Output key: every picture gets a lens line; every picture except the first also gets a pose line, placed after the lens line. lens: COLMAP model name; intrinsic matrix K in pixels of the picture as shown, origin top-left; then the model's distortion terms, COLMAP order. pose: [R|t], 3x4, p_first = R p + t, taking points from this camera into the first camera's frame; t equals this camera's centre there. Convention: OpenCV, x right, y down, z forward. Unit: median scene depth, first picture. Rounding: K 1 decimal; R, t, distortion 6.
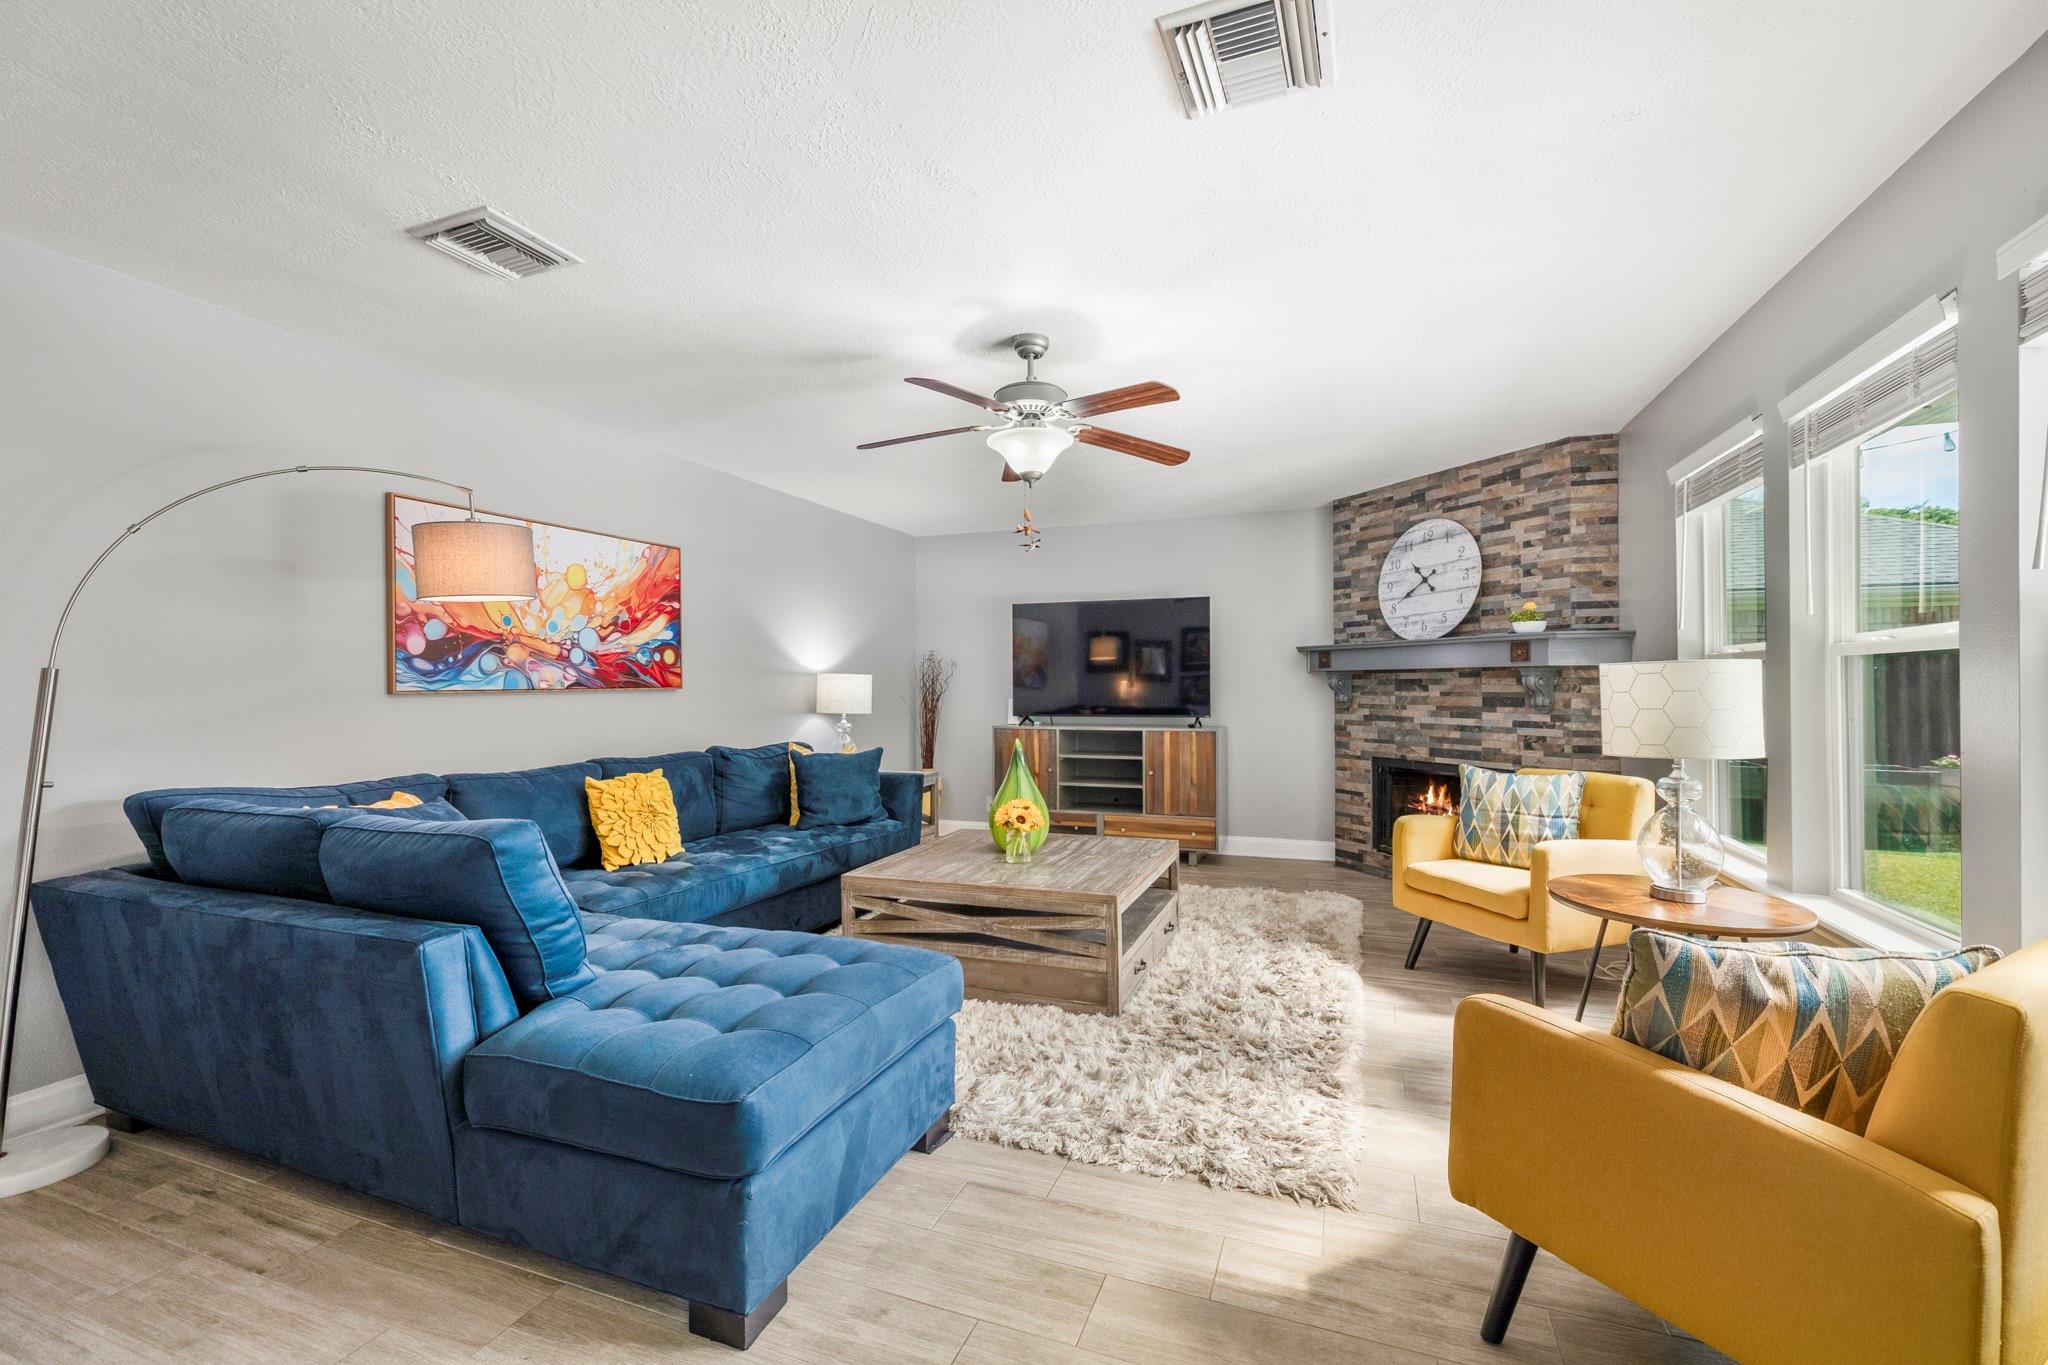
lens RADIAL K [[869.8, 0, 1029.9], [0, 869.8, 680.9], [0, 0, 1]] dist [0.001344, 0.000010]
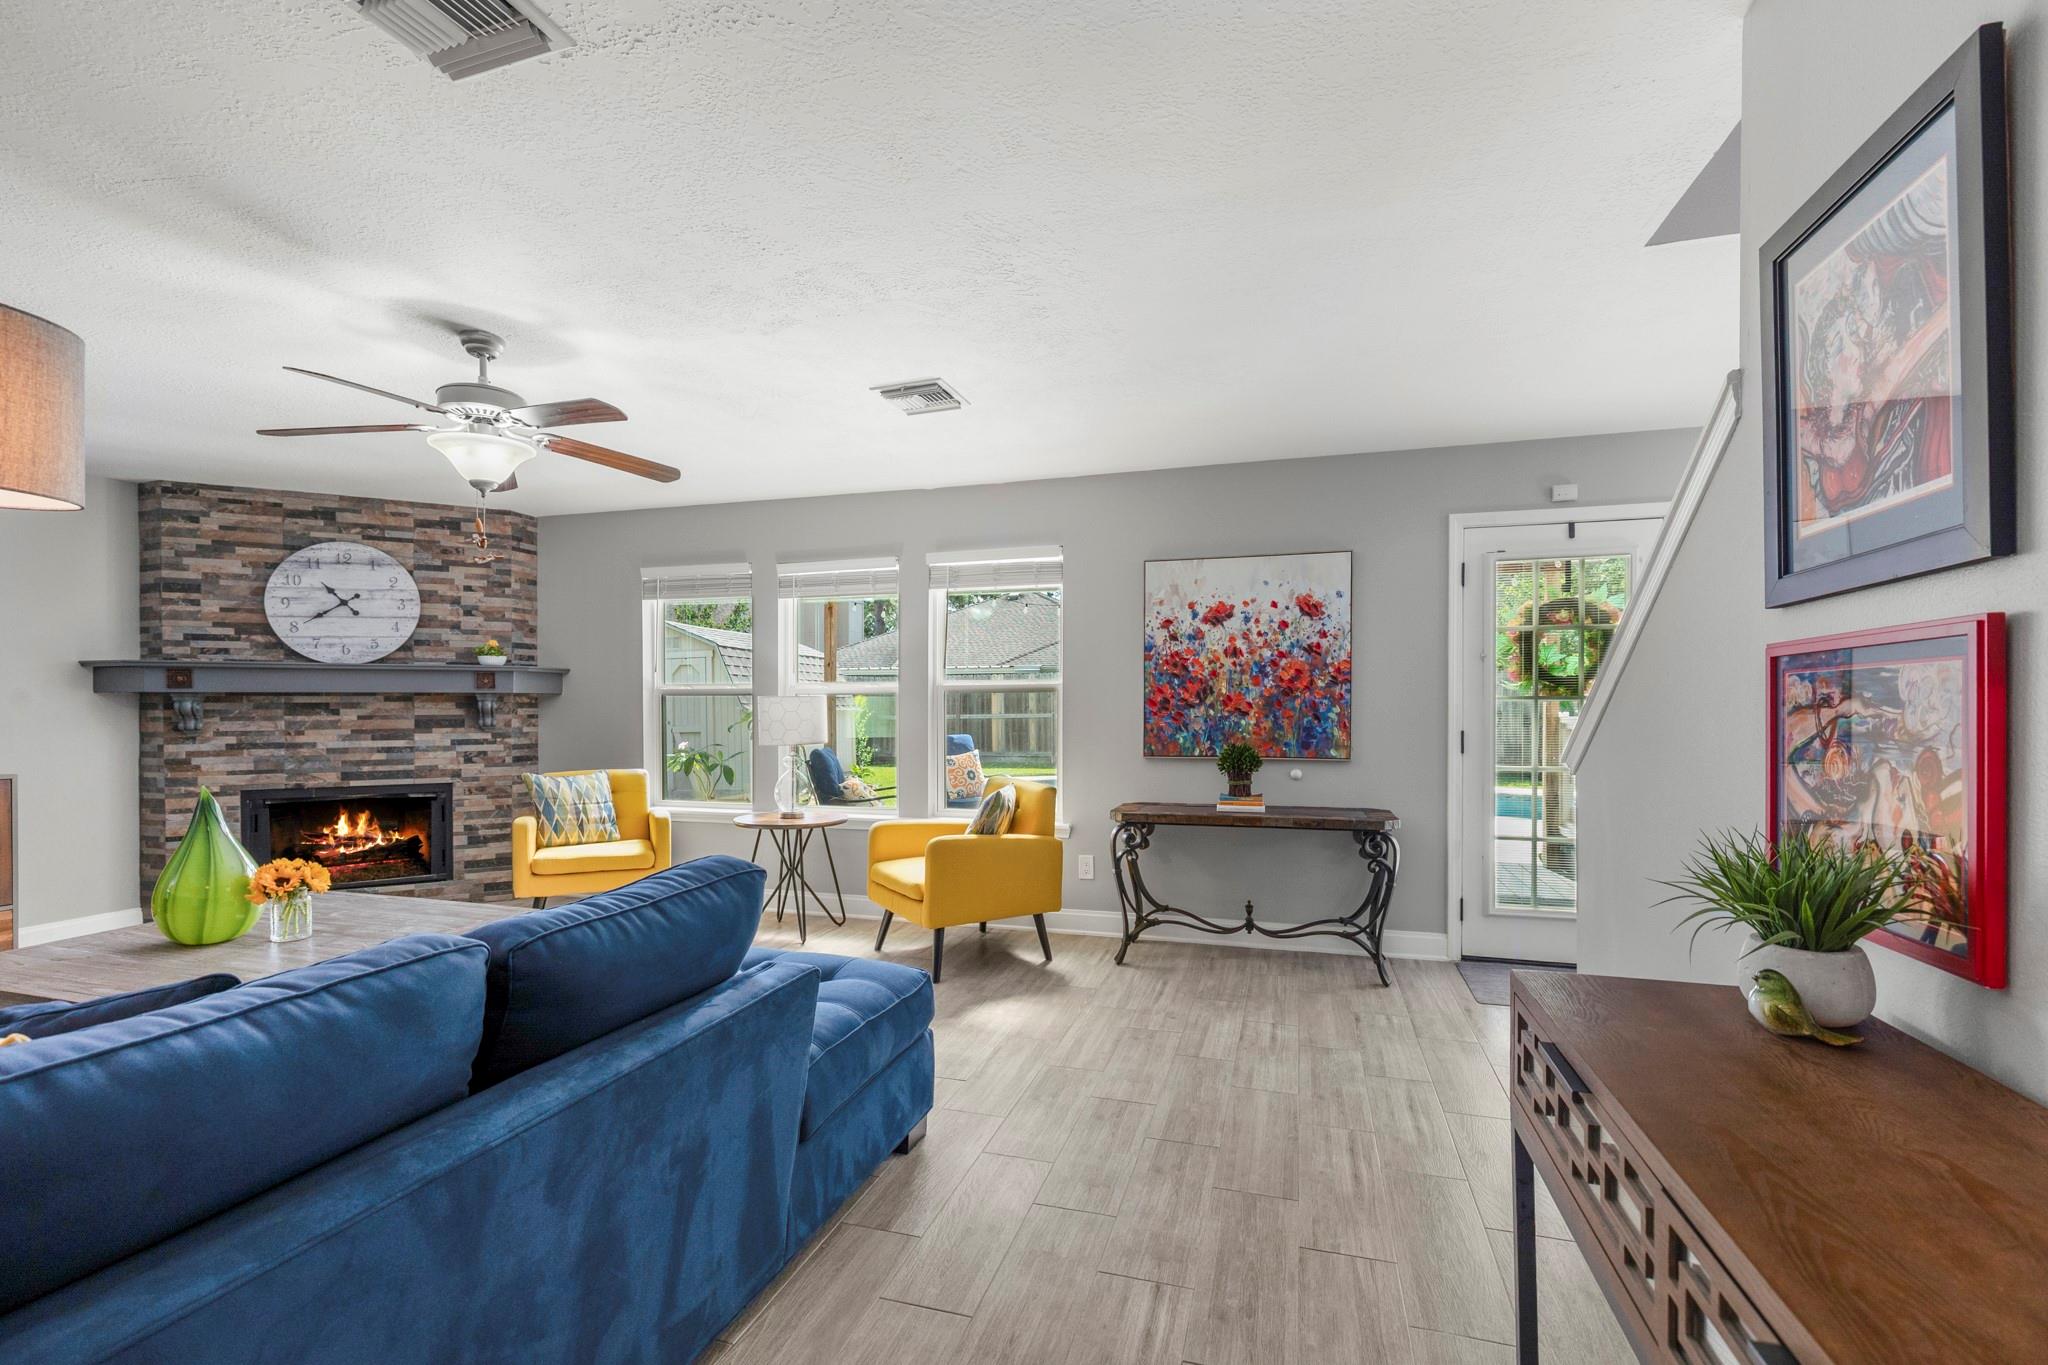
lens RADIAL K [[881.3, 0, 1031.0], [0, 881.3, 706.3], [0, 0, 1]] dist [0.001660, 0.000352]
pose [[-0.067093, 0.001667, 0.997745, -0.626827], [-0.001289, 0.999998, -0.001757, 0.002759], [-0.997746, -0.001403, -0.067091, 0.302236]]
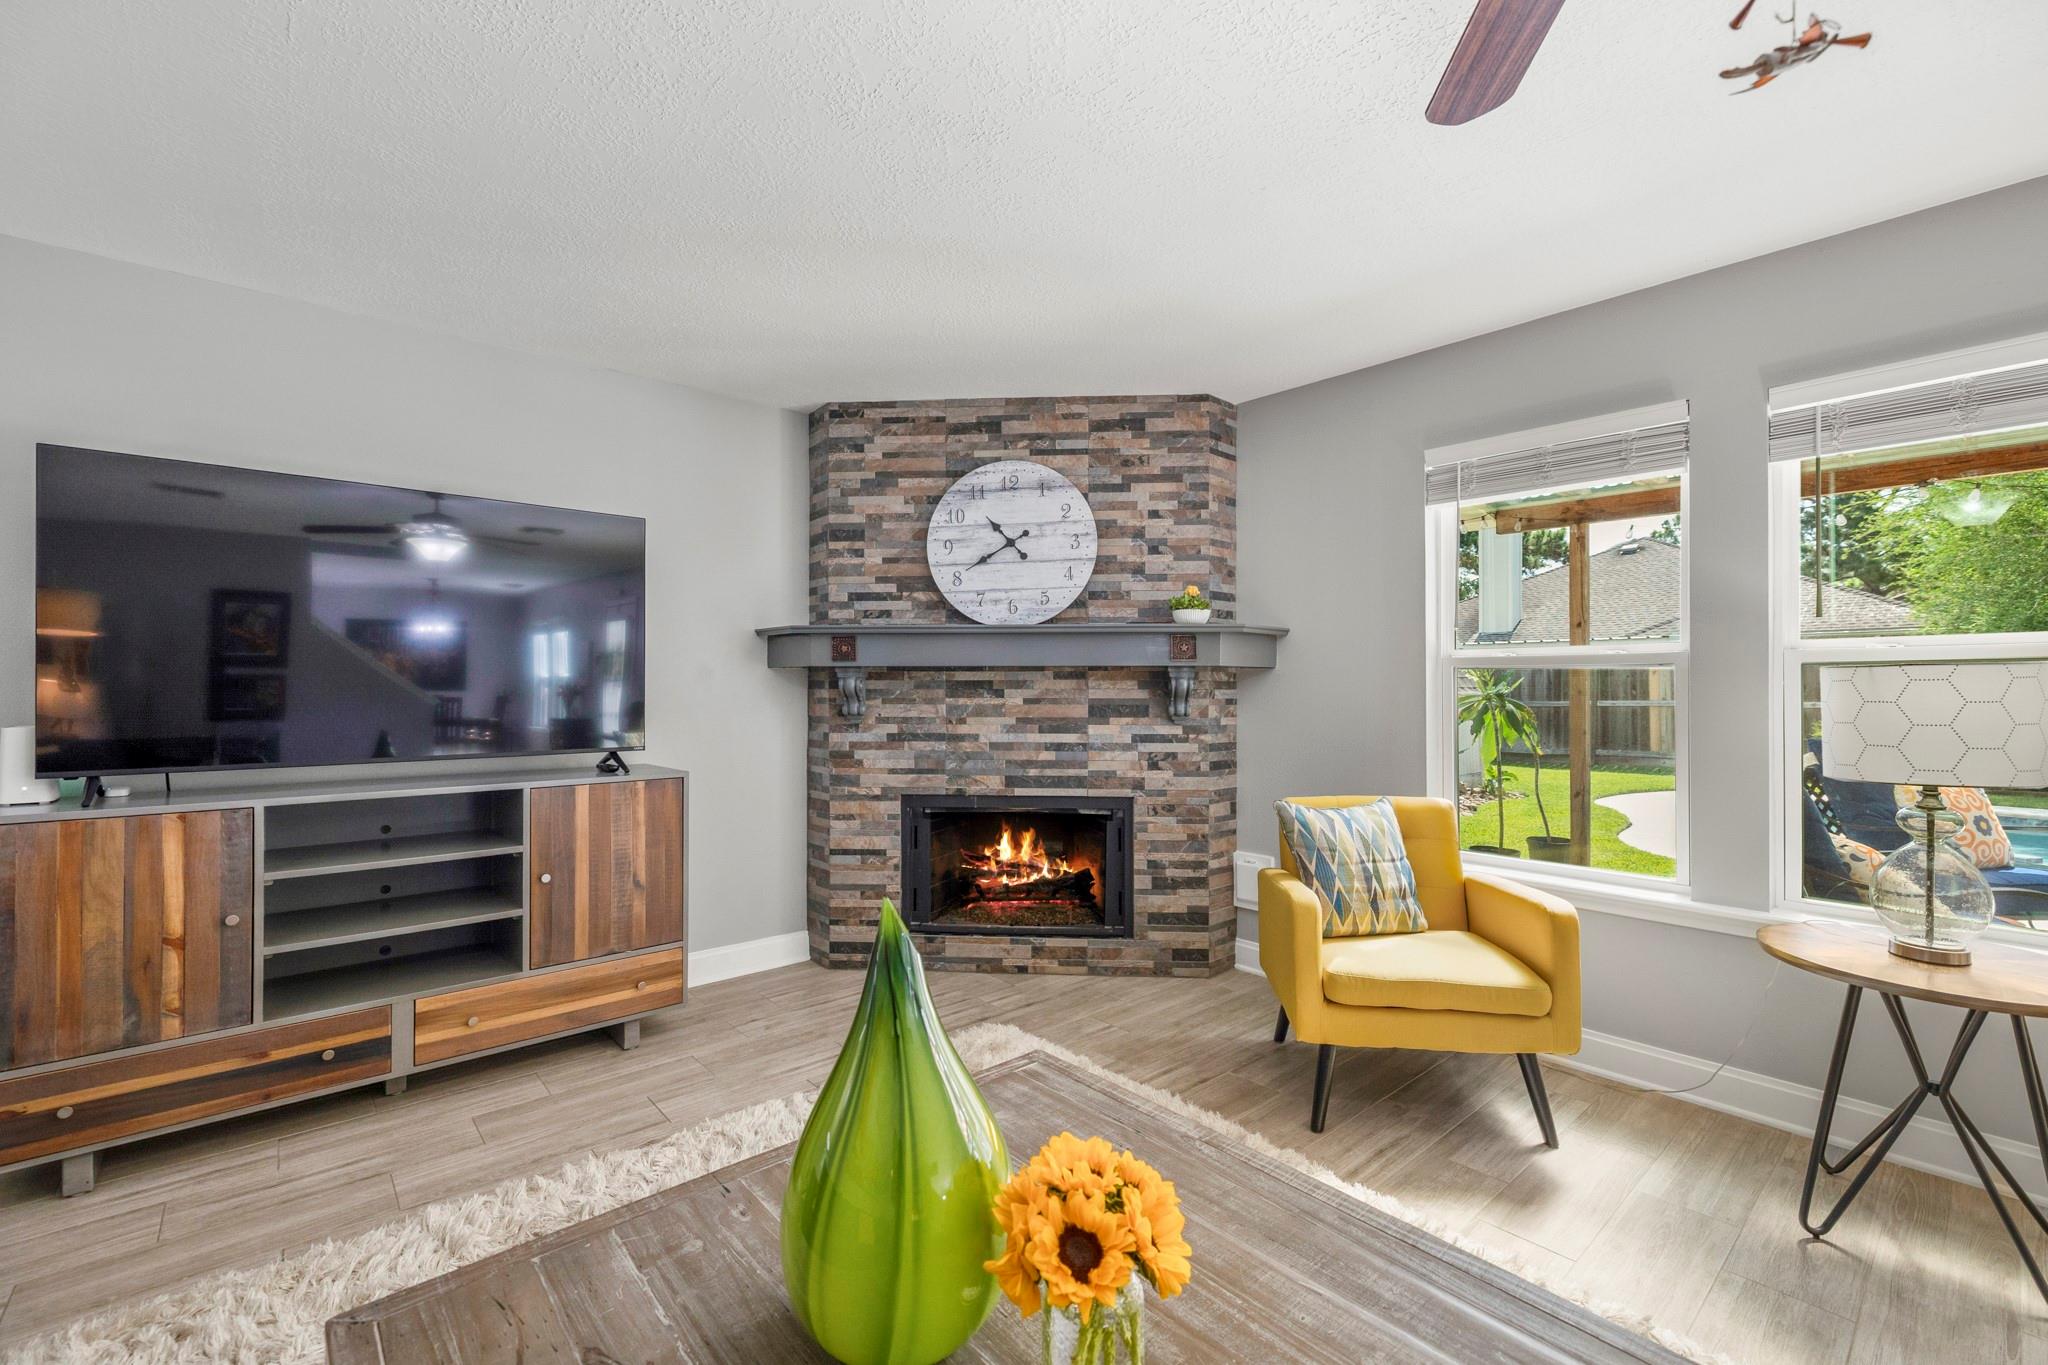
lens RADIAL K [[869.8, 0, 1029.9], [0, 869.8, 680.9], [0, 0, 1]] dist [0.001344, 0.000010]
pose [[0.472293, 0.010563, 0.881378, -0.177958], [-0.007097, 0.999941, -0.008181, 0.004030], [-0.881413, -0.002391, 0.472340, 0.677887]]
